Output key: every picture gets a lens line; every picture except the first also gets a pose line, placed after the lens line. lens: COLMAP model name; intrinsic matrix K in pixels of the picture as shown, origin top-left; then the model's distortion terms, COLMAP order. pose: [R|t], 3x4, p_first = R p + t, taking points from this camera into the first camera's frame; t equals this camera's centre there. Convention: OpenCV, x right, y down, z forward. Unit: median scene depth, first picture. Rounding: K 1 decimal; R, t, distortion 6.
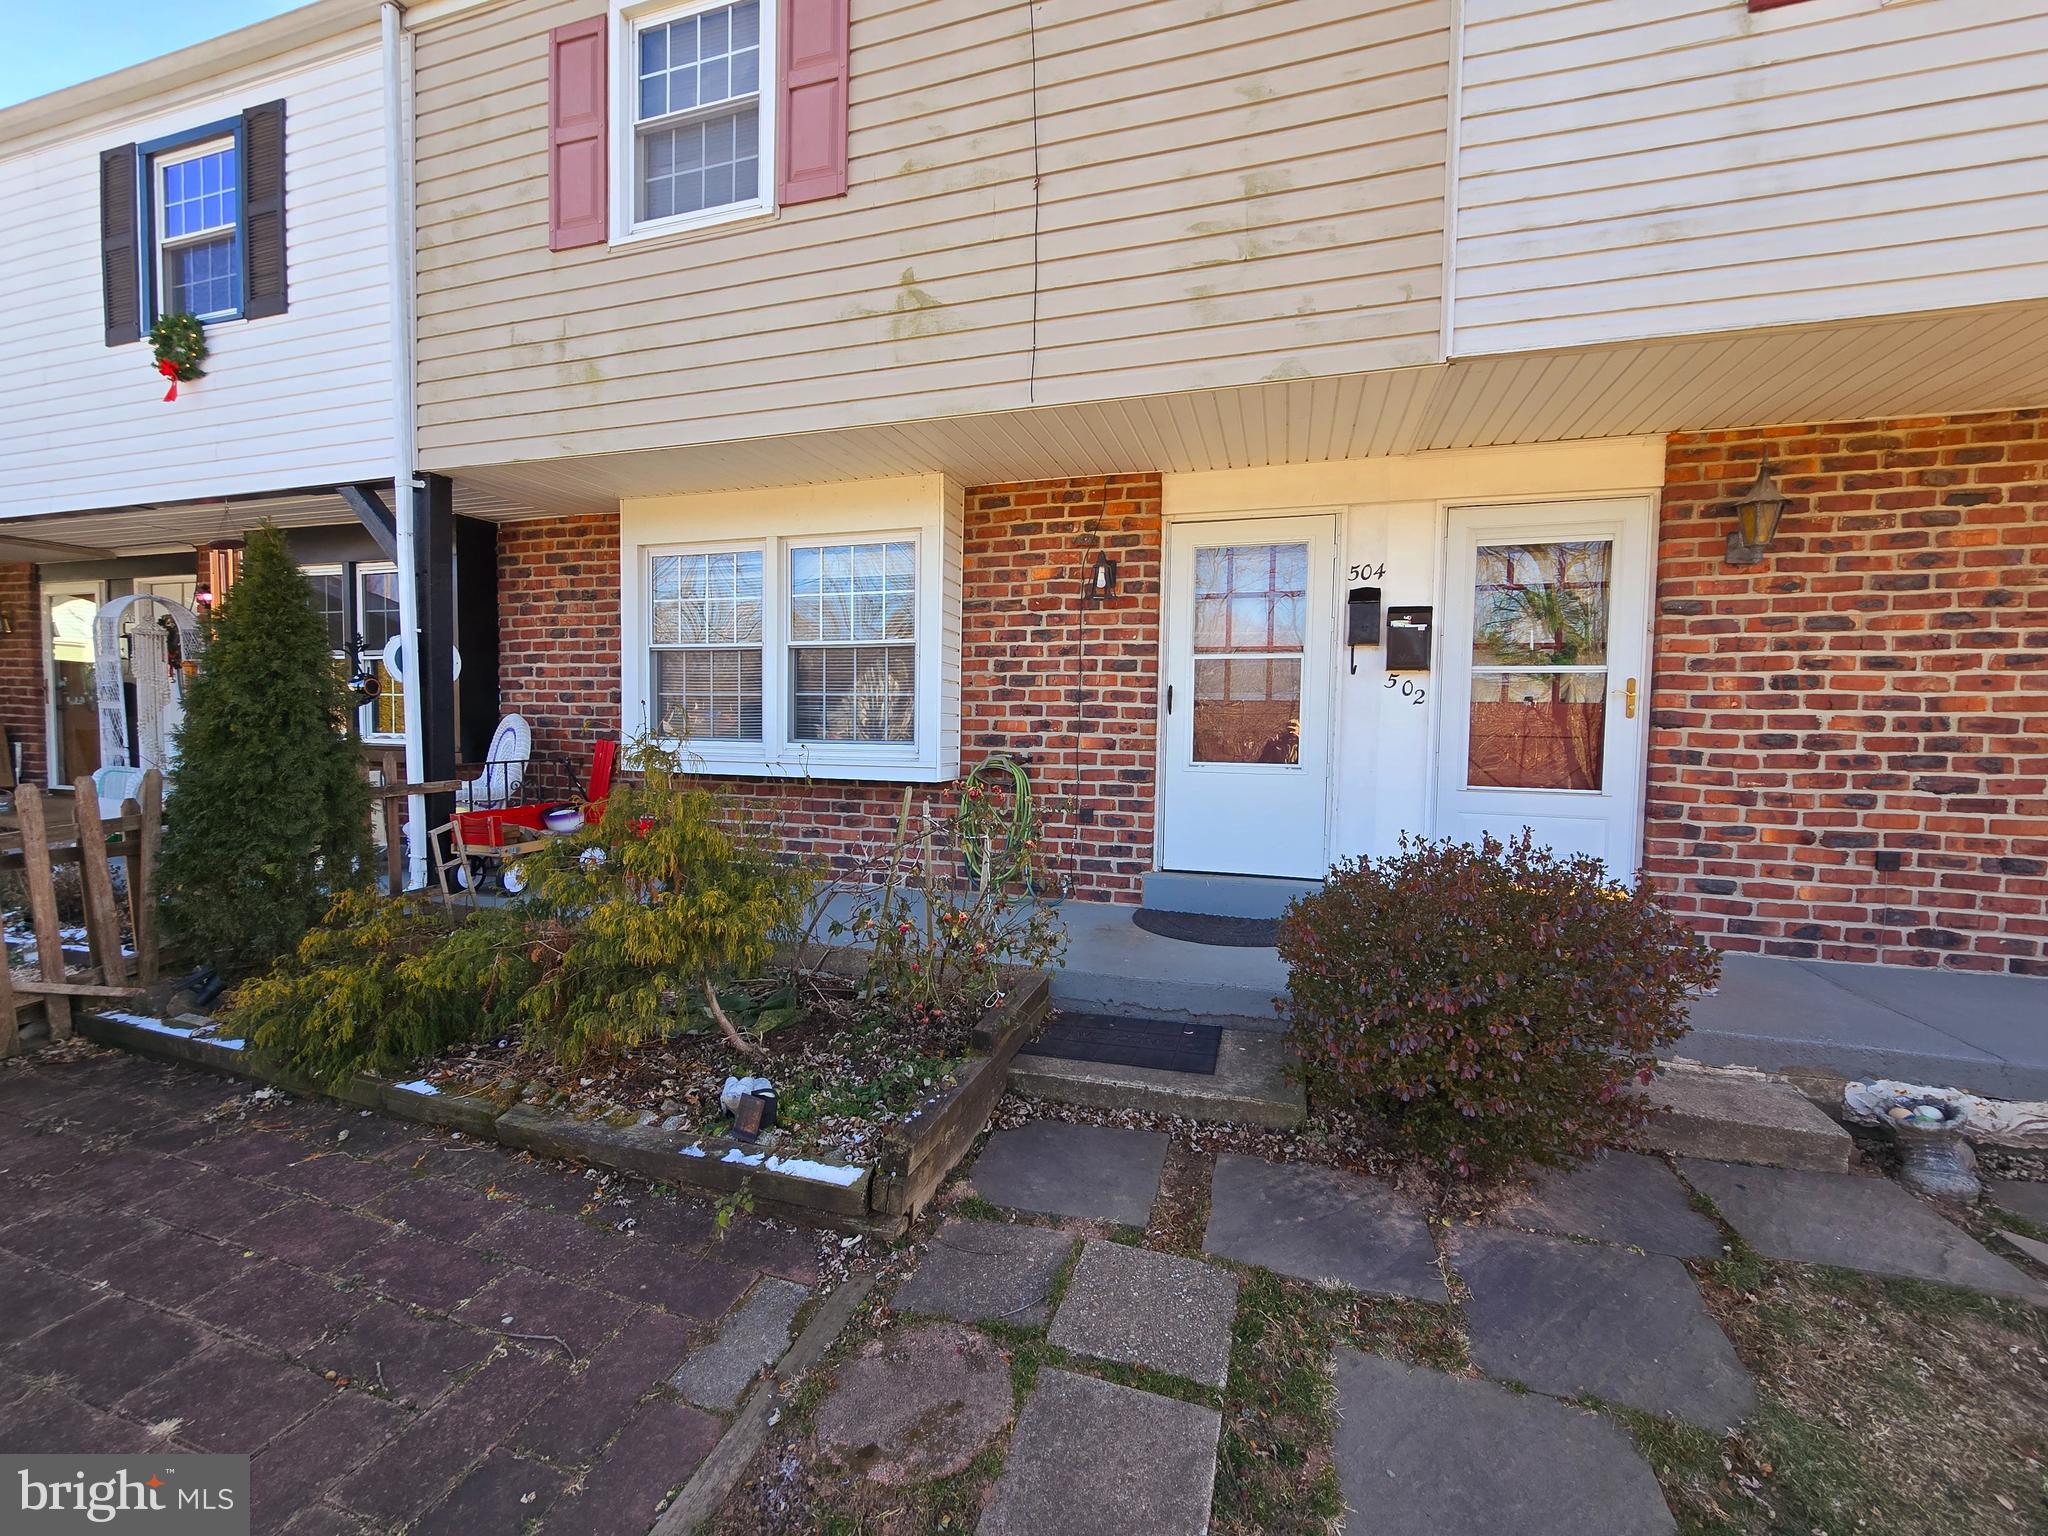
lens RADIAL K [[828.3, 0, 1006.7], [0, 828.3, 761.5], [0, 0, 1]] dist [-0.010888, 0.000013]
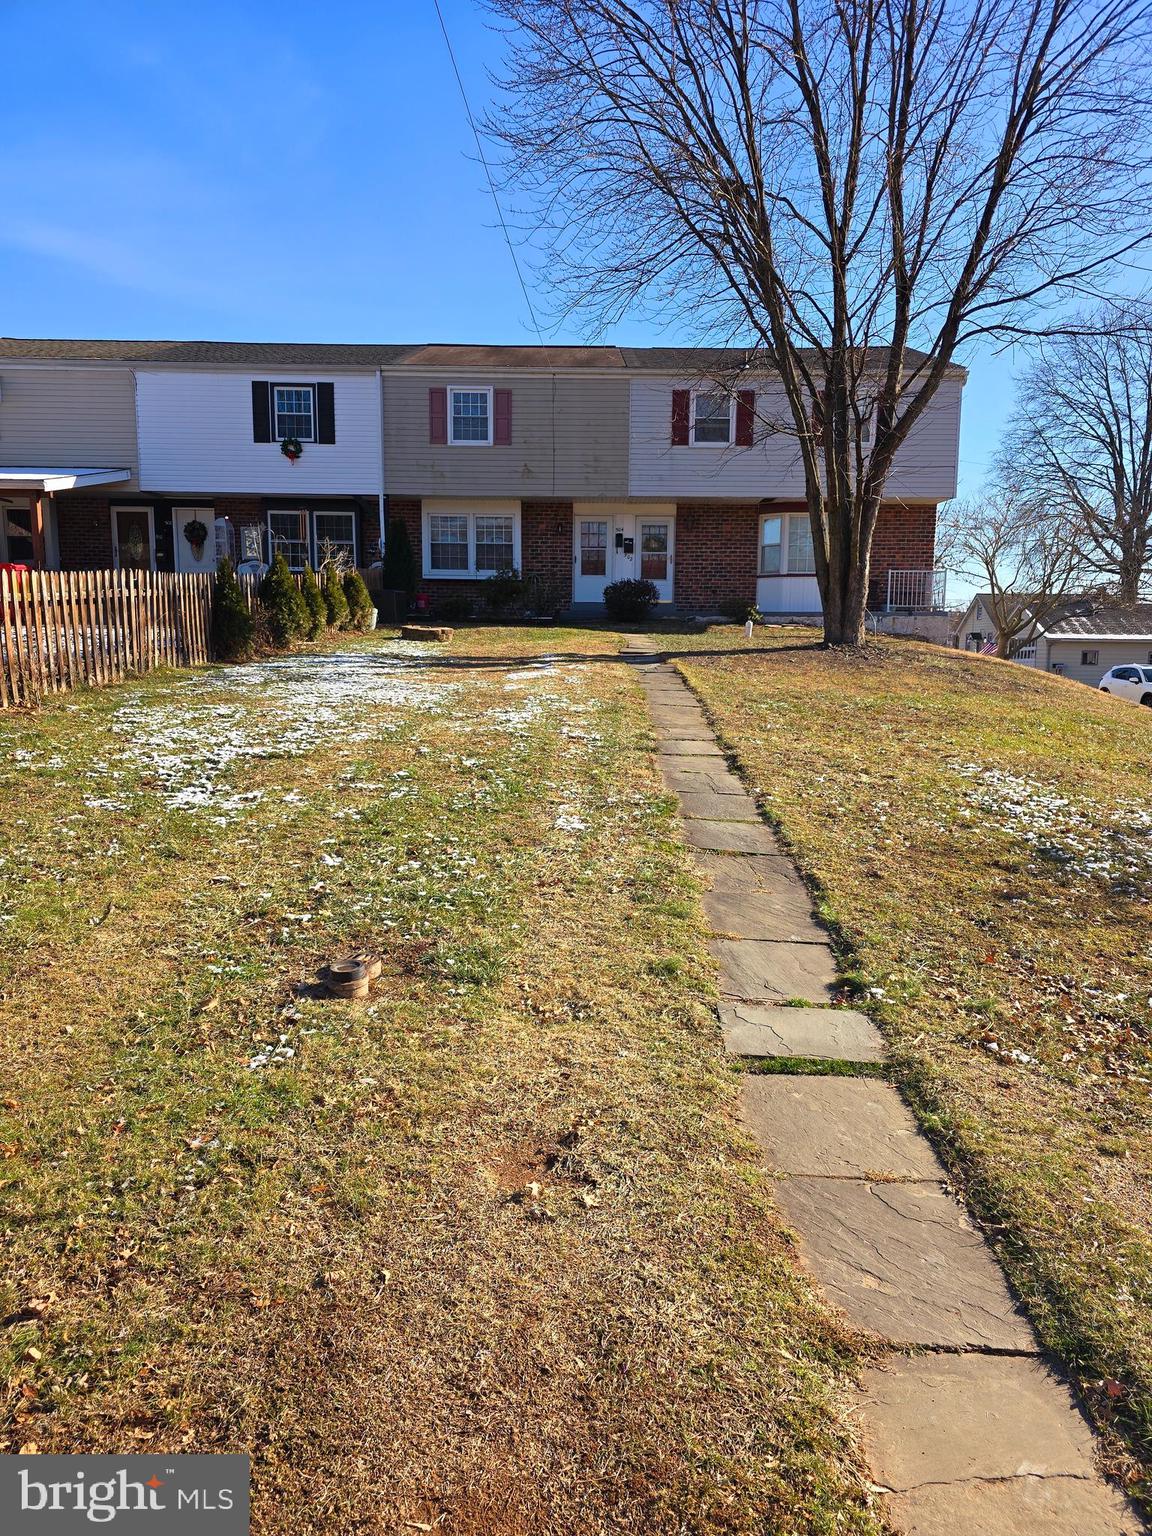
lens RADIAL K [[1015.3, 0, 577.2], [0, 1015.3, 776.7], [0, 0, 1]] dist [0.009540, 0.000049]
pose [[0.954569, -0.044651, 0.294627, -1.421882], [0.016993, 0.995258, 0.095776, 0.553069], [-0.297506, -0.086418, 0.950801, -4.159468]]
